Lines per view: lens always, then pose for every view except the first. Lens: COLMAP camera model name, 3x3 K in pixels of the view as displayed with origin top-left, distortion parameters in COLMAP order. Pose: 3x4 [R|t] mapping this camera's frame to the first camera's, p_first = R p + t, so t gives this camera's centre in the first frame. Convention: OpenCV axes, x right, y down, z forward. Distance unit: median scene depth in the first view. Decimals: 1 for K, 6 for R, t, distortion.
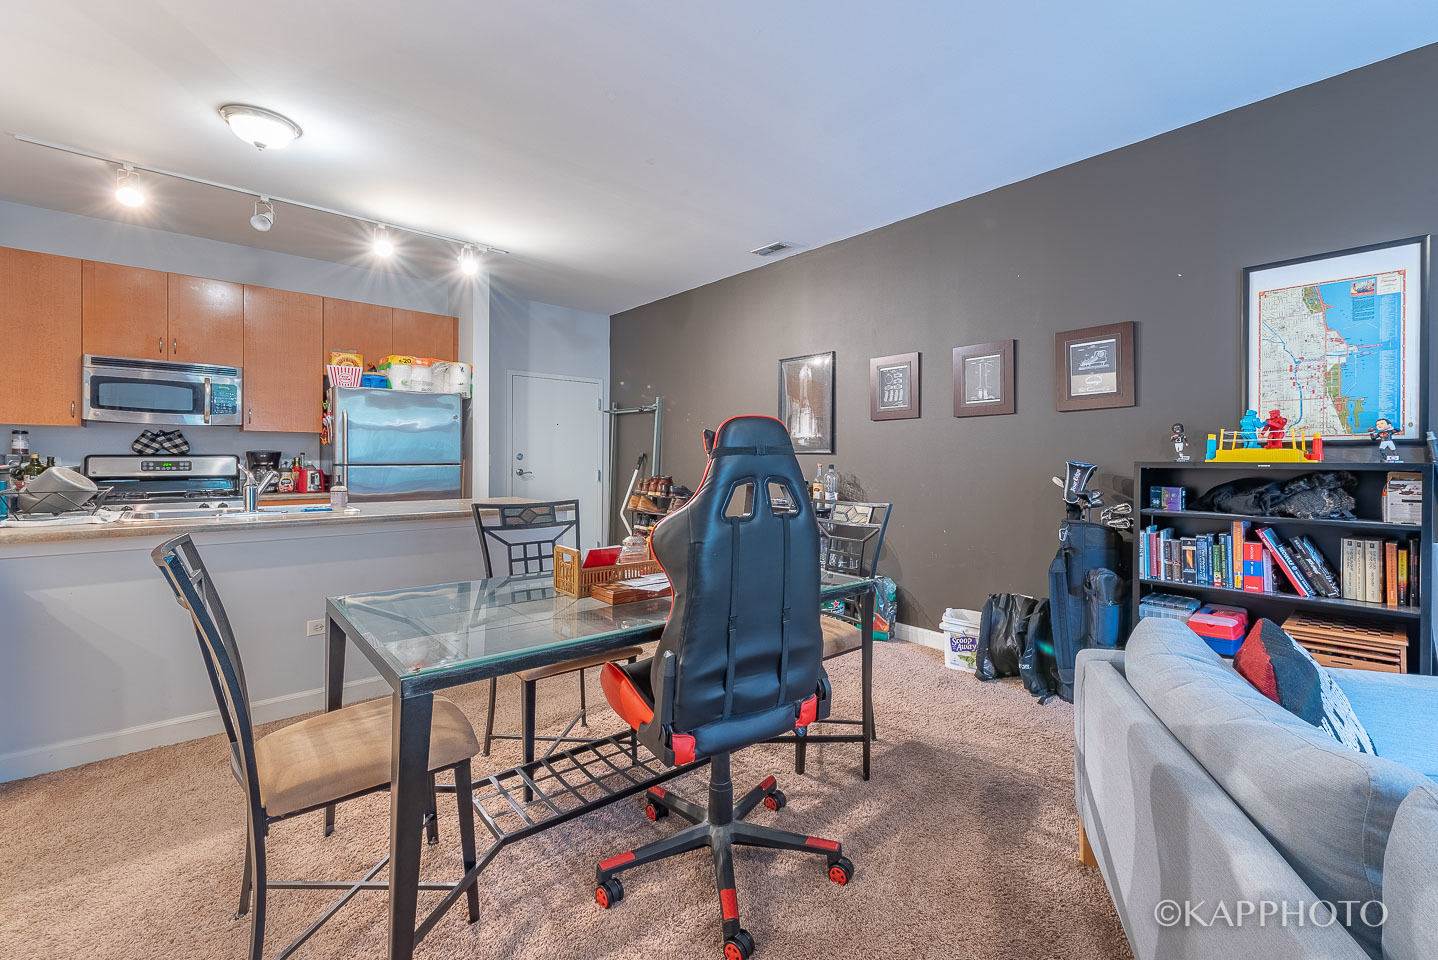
lens RADIAL K [[582.5, 0, 745.4], [0, 582.5, 456.6], [0, 0, 1]] dist [0.024542, -0.009335]
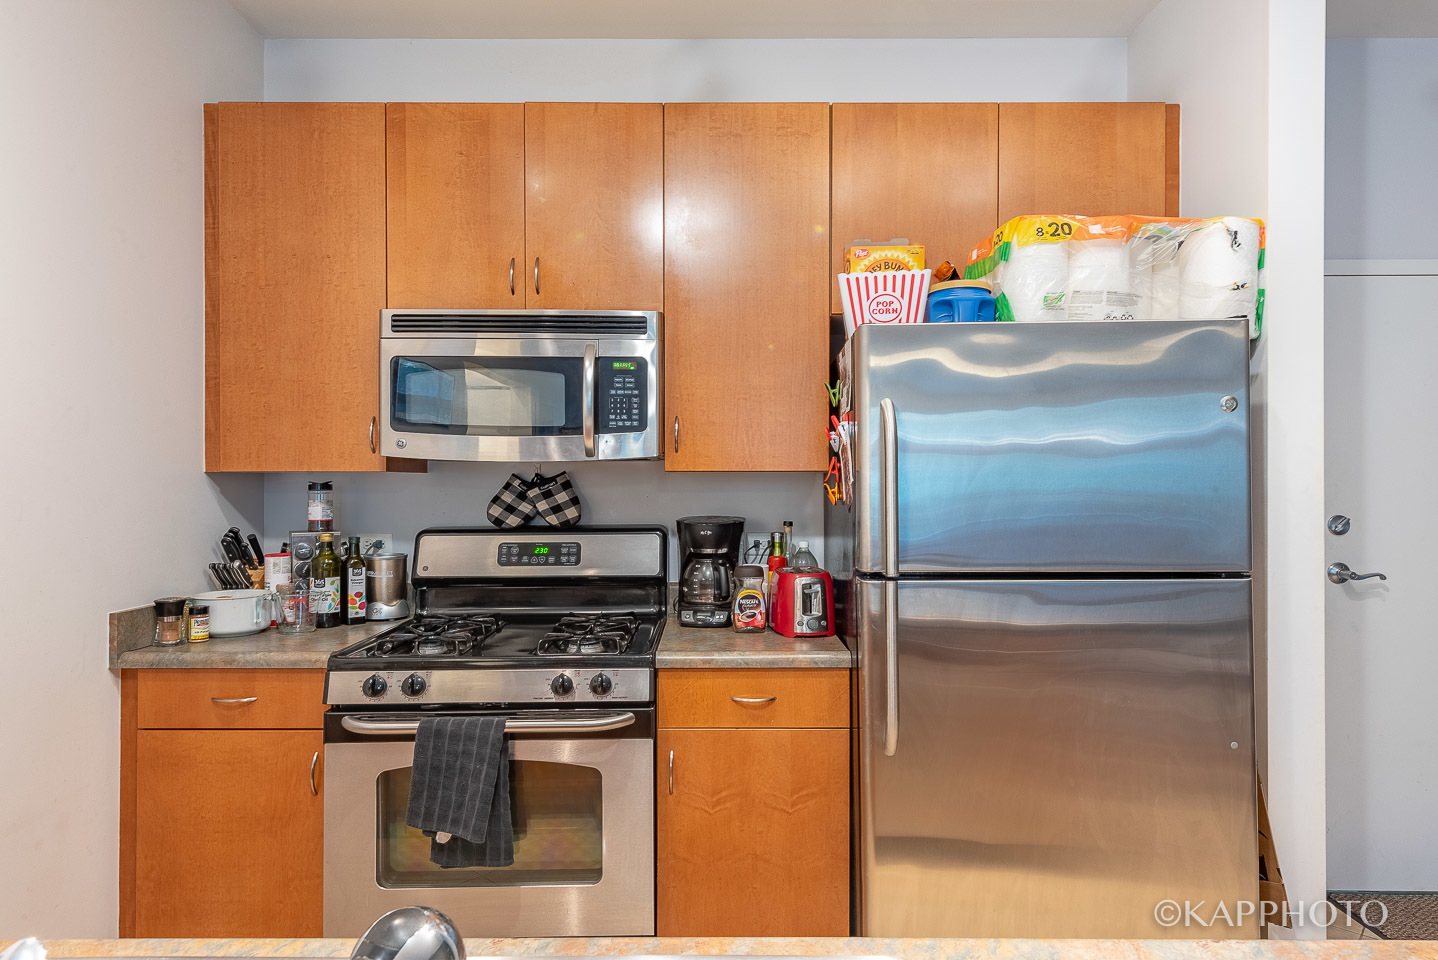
lens RADIAL K [[743.0, 0, 637.0], [0, 743.0, 473.5], [0, 0, 1]] dist [0.022904, -0.000226]
pose [[0.635483, -0.006807, -0.772085, -0.505329], [0.000803, 0.999966, -0.008156, -0.040933], [0.772115, 0.004563, 0.635467, 0.709257]]
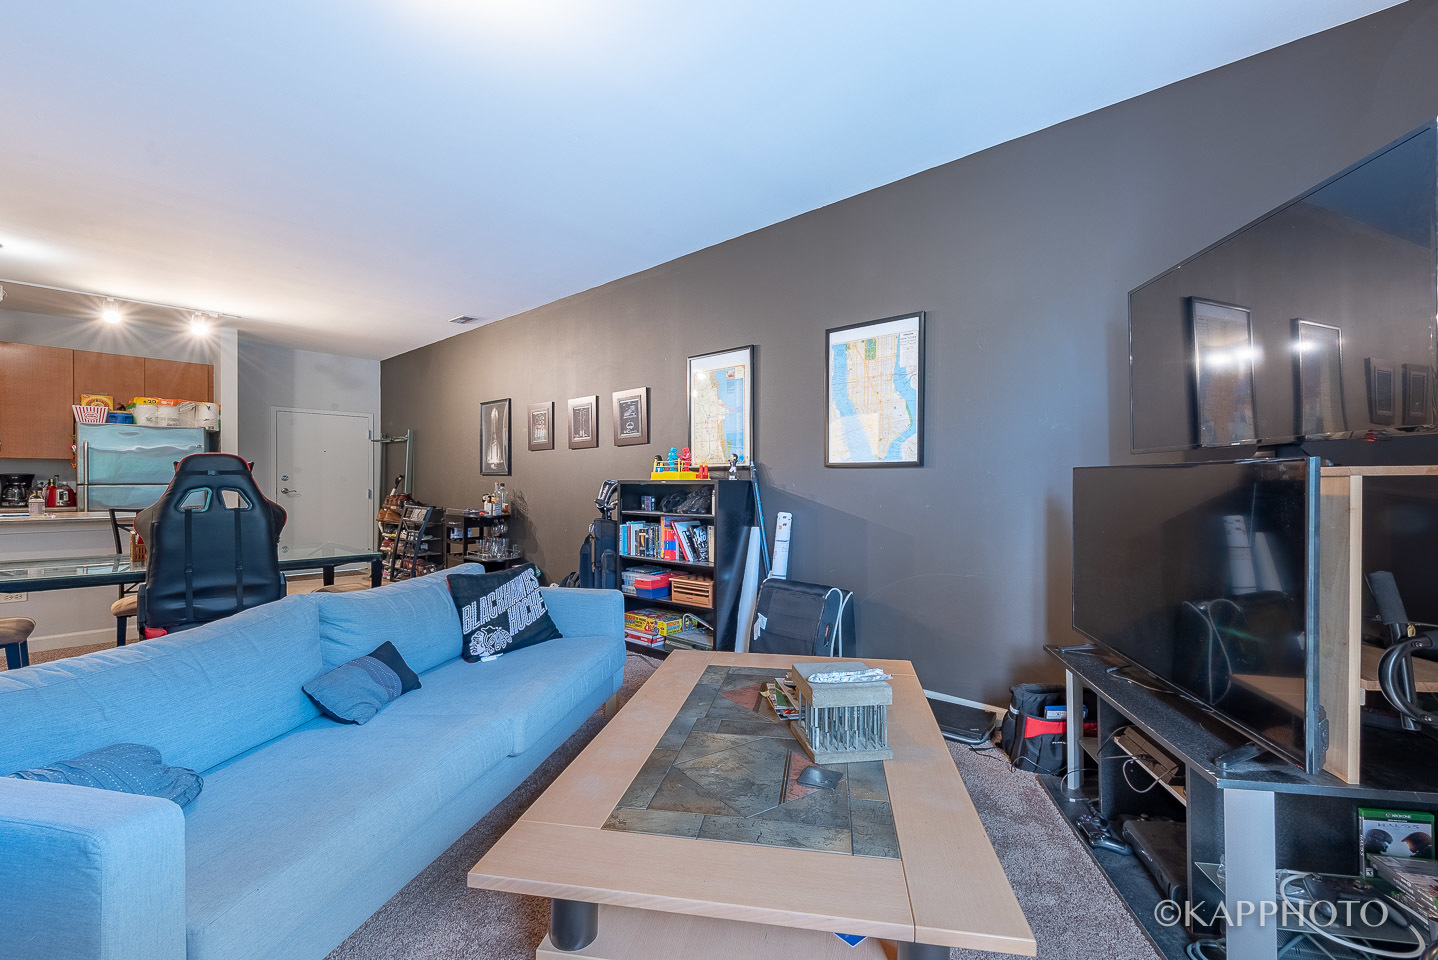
lens RADIAL K [[534.8, 0, 681.0], [0, 534.8, 480.4], [0, 0, 1]] dist [0.014278, -0.003020]
pose [[0.994372, -0.002608, 0.105909, 0.514458], [0.002199, 0.999990, 0.003978, 0.003584], [-0.105918, -0.003723, 0.994368, -0.326089]]
